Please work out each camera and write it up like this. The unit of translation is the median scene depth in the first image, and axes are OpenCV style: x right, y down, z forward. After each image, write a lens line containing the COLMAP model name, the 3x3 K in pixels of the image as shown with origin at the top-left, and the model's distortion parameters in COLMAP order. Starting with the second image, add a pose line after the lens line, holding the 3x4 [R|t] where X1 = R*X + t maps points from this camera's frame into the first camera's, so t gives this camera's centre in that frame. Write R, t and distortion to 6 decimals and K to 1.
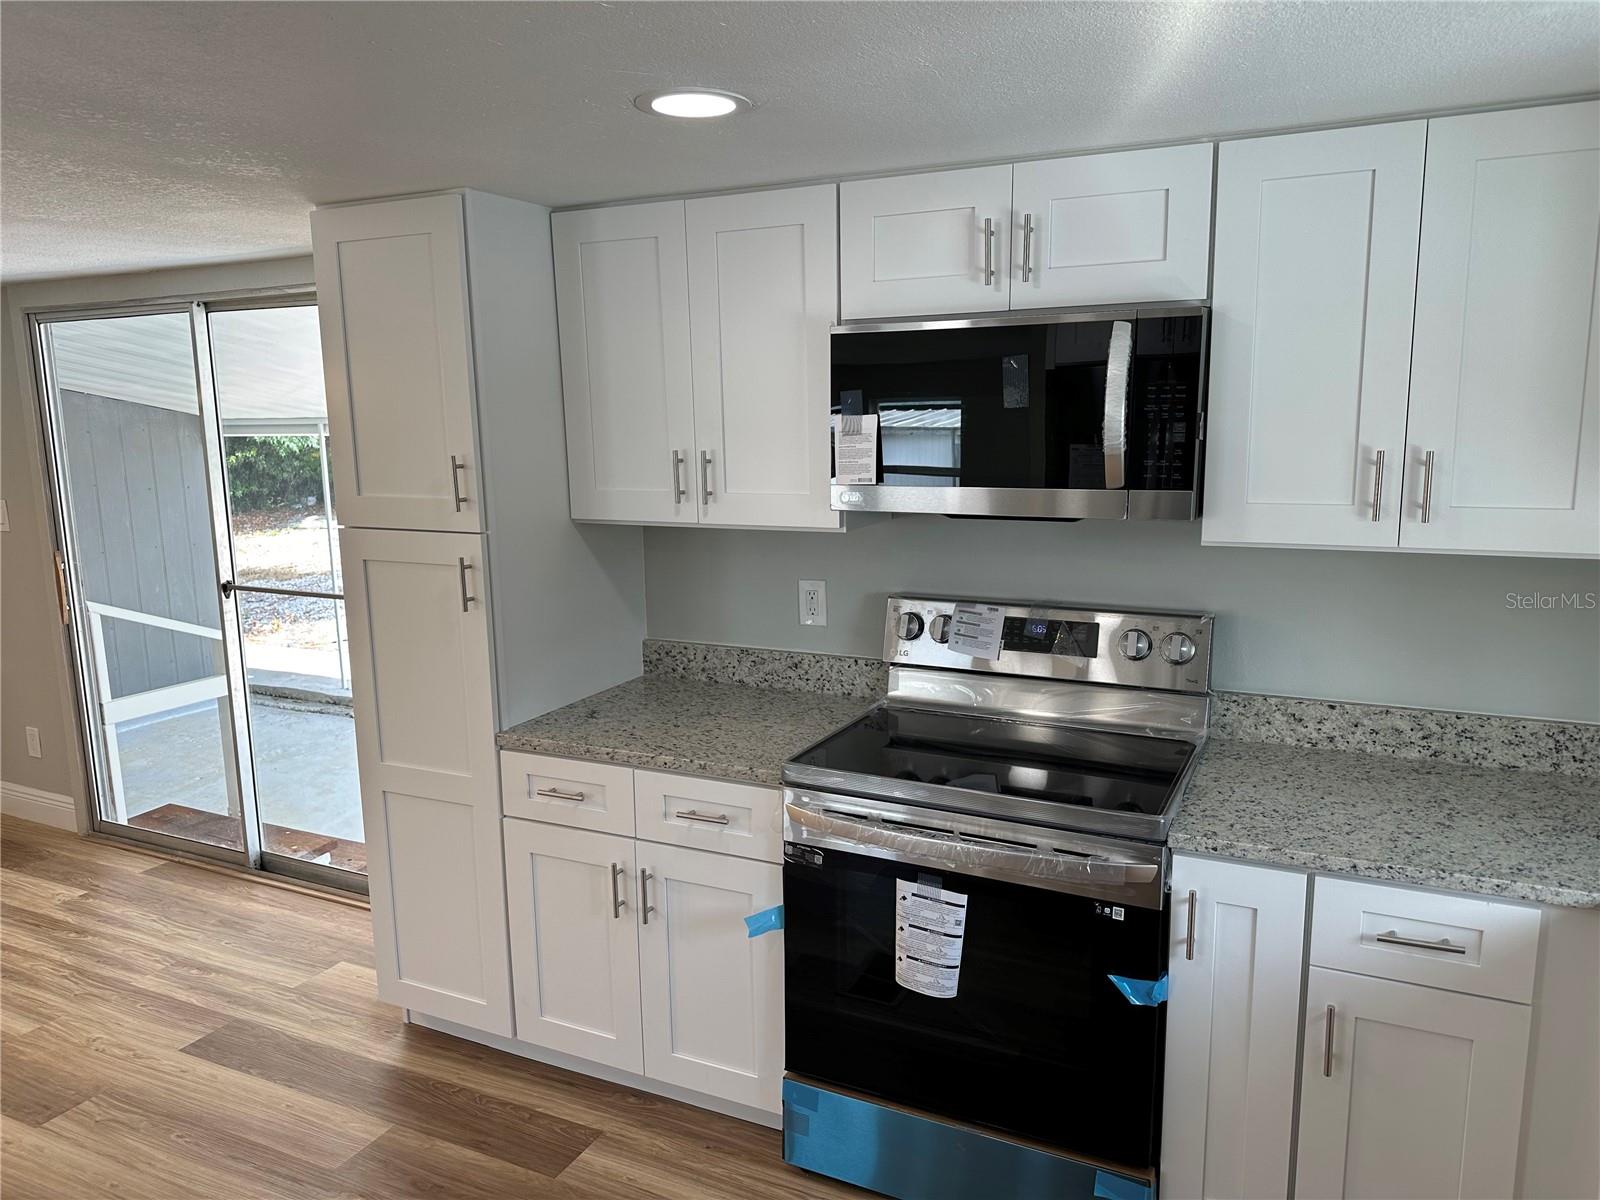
lens RADIAL K [[1137.8, 0, 775.4], [0, 1137.8, 604.0], [0, 0, 1]] dist [0.080990, -0.097369]
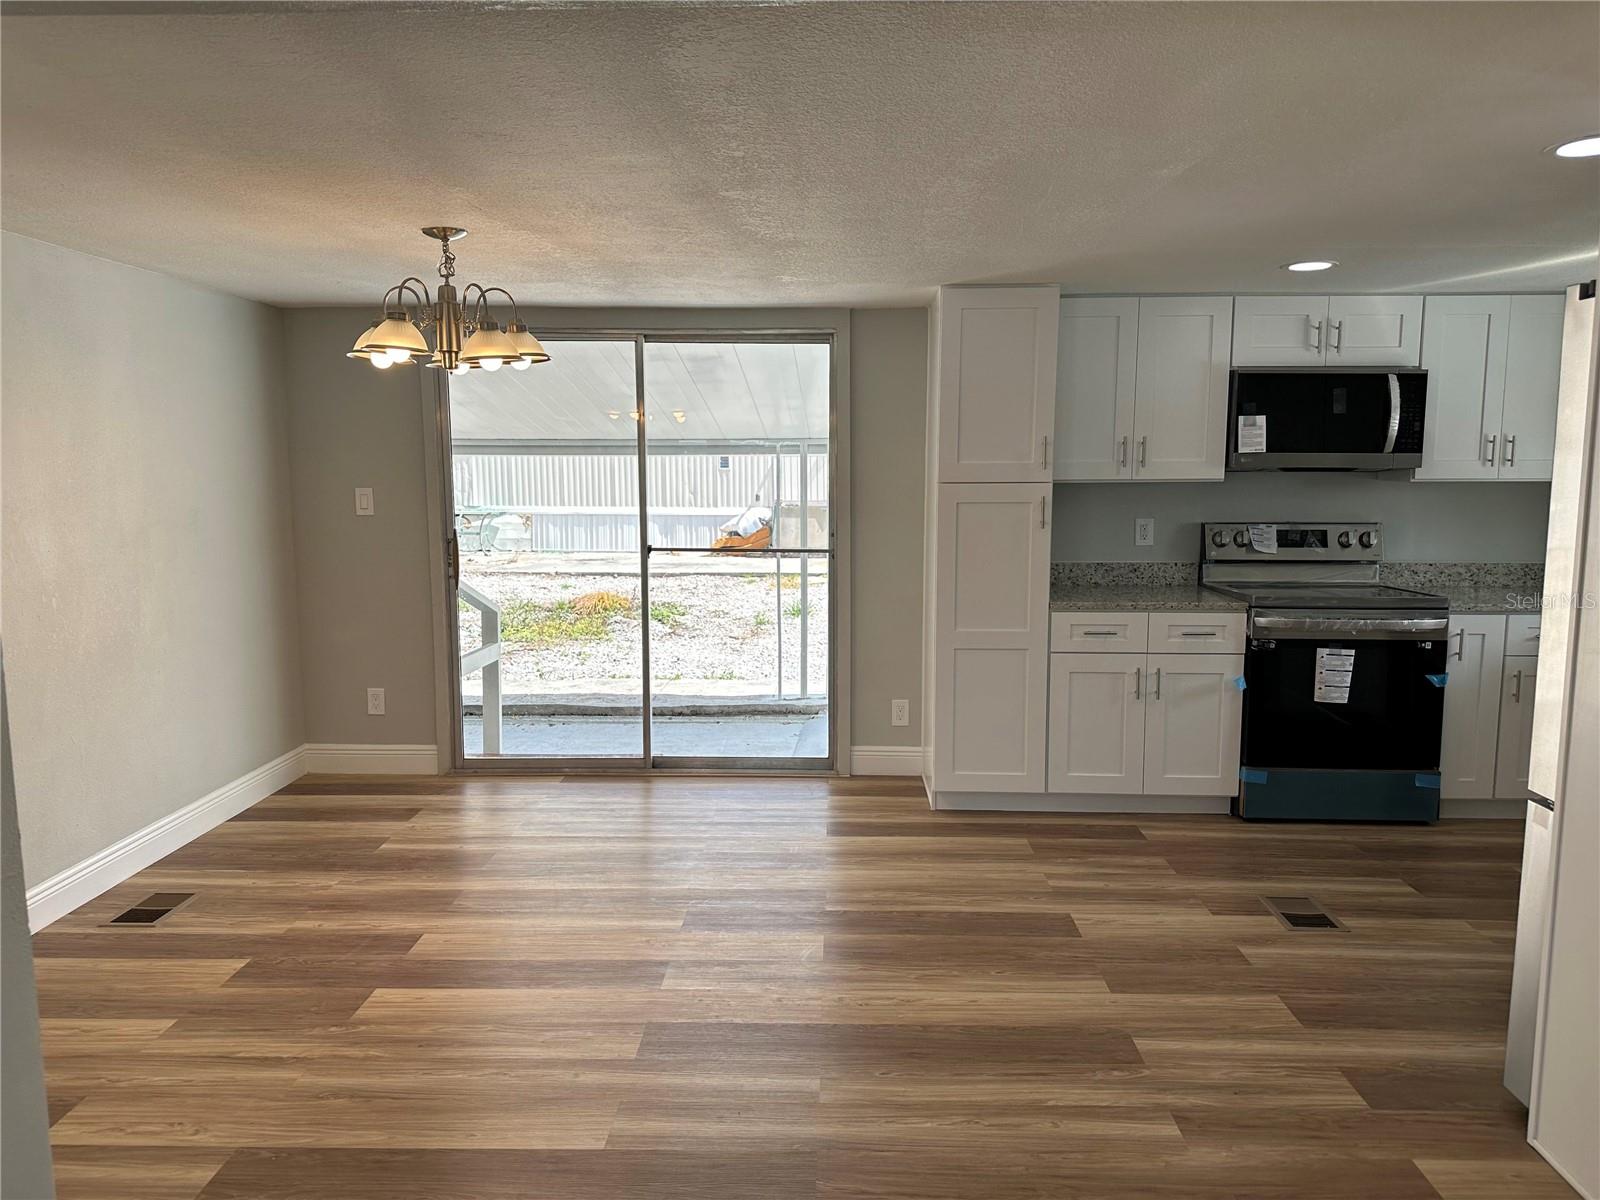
lens RADIAL K [[1152.4, 0, 790.5], [0, 1152.4, 606.7], [0, 0, 1]] dist [-0.003623, -0.008622]
pose [[0.914782, -0.034688, 0.402457, -1.459248], [0.054436, 0.997804, -0.037730, 0.186594], [-0.400264, 0.056423, 0.914661, -0.437760]]
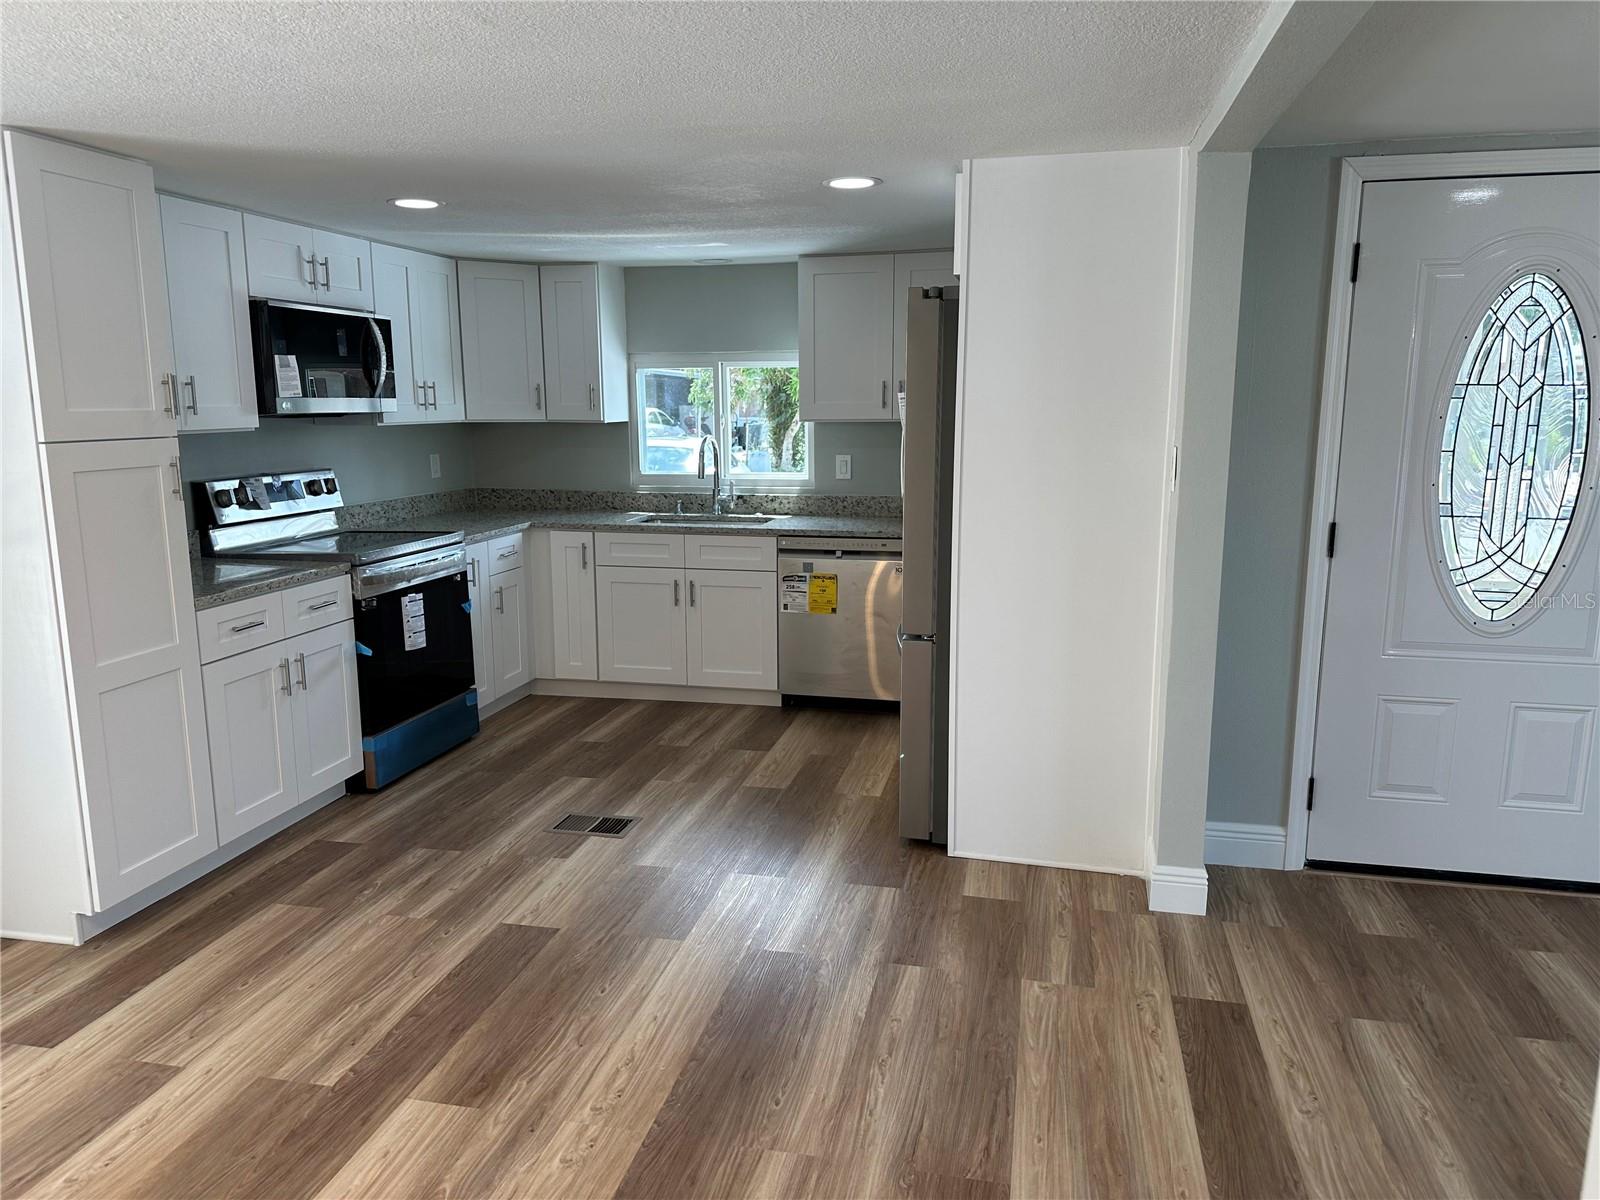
lens RADIAL K [[1120.3, 0, 825.9], [0, 1120.3, 598.1], [0, 0, 1]] dist [0.062522, -0.071360]
pose [[-0.256871, -0.150839, 0.954602, -1.835277], [0.173248, 0.964558, 0.199031, -0.015560], [-0.950790, 0.216508, -0.221635, 0.708212]]
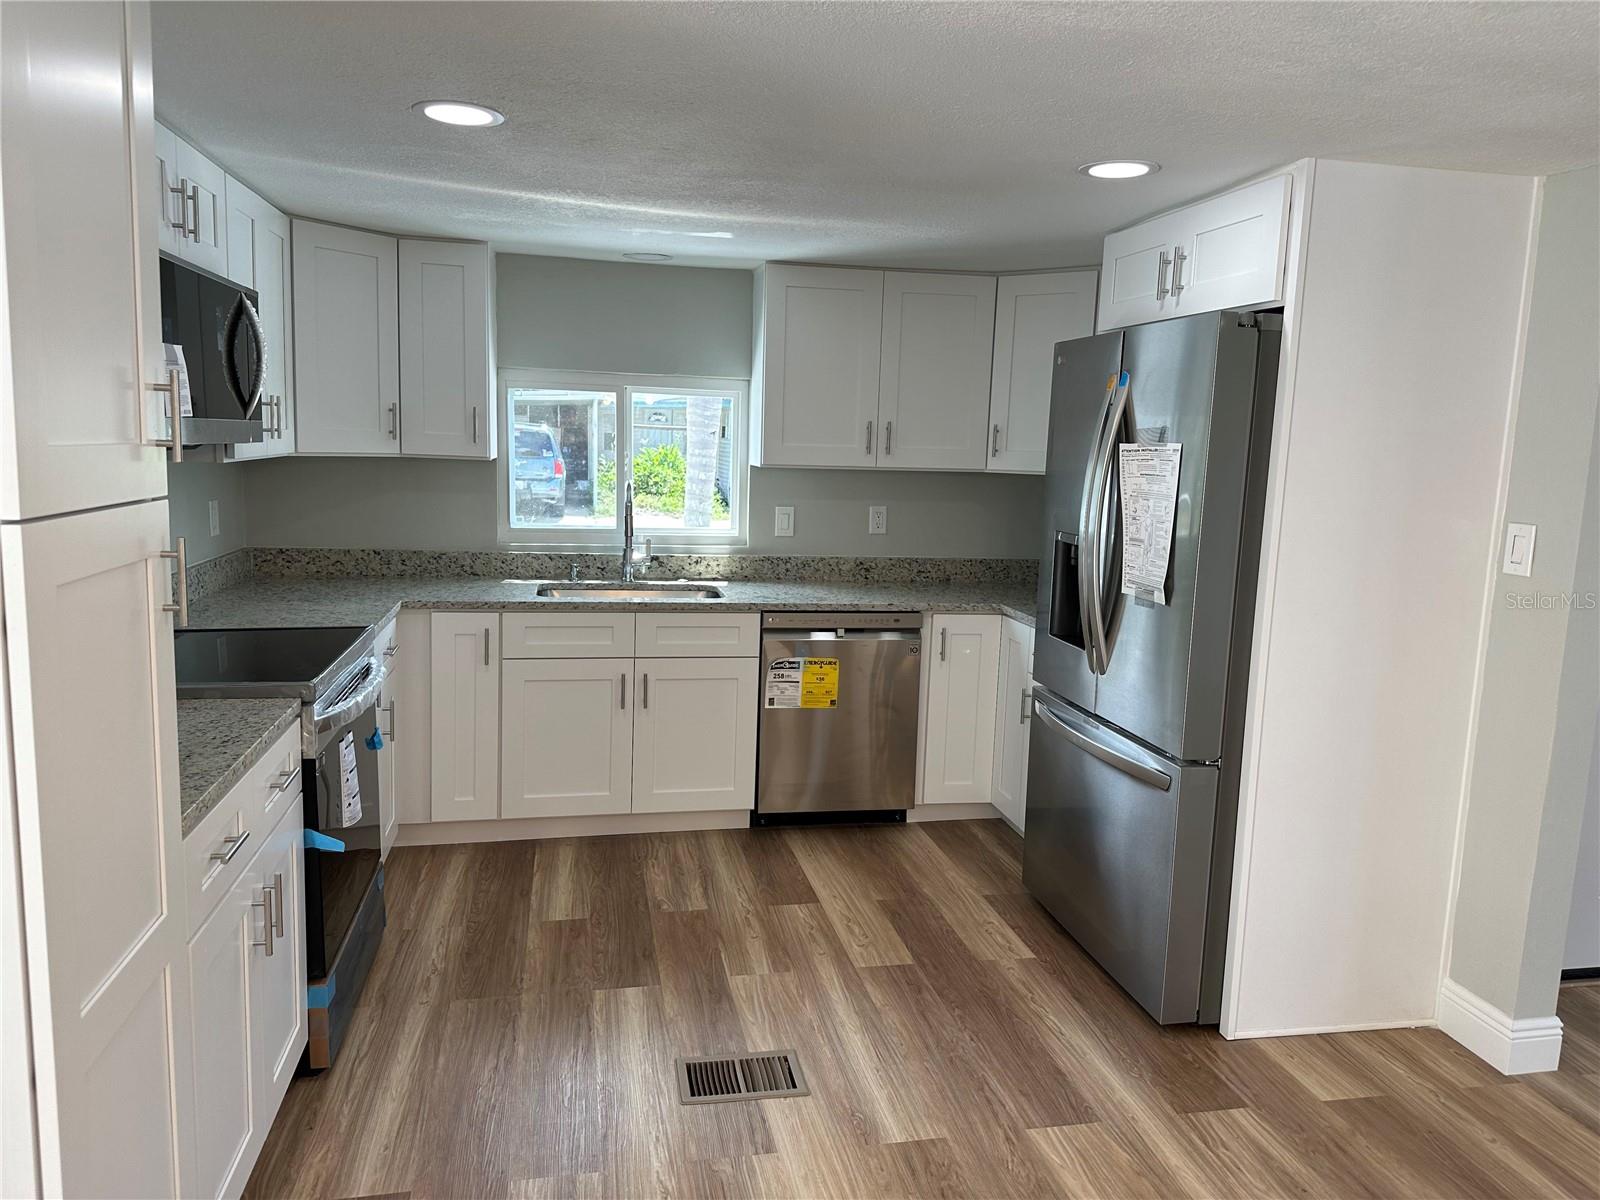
lens RADIAL K [[1121.4, 0, 823.4], [0, 1121.4, 580.6], [0, 0, 1]] dist [0.068489, -0.103278]
pose [[-0.621734, -0.101023, 0.776686, -1.069018], [0.113413, 0.969584, 0.216899, -0.120850], [-0.774974, 0.222940, -0.591366, 1.221878]]
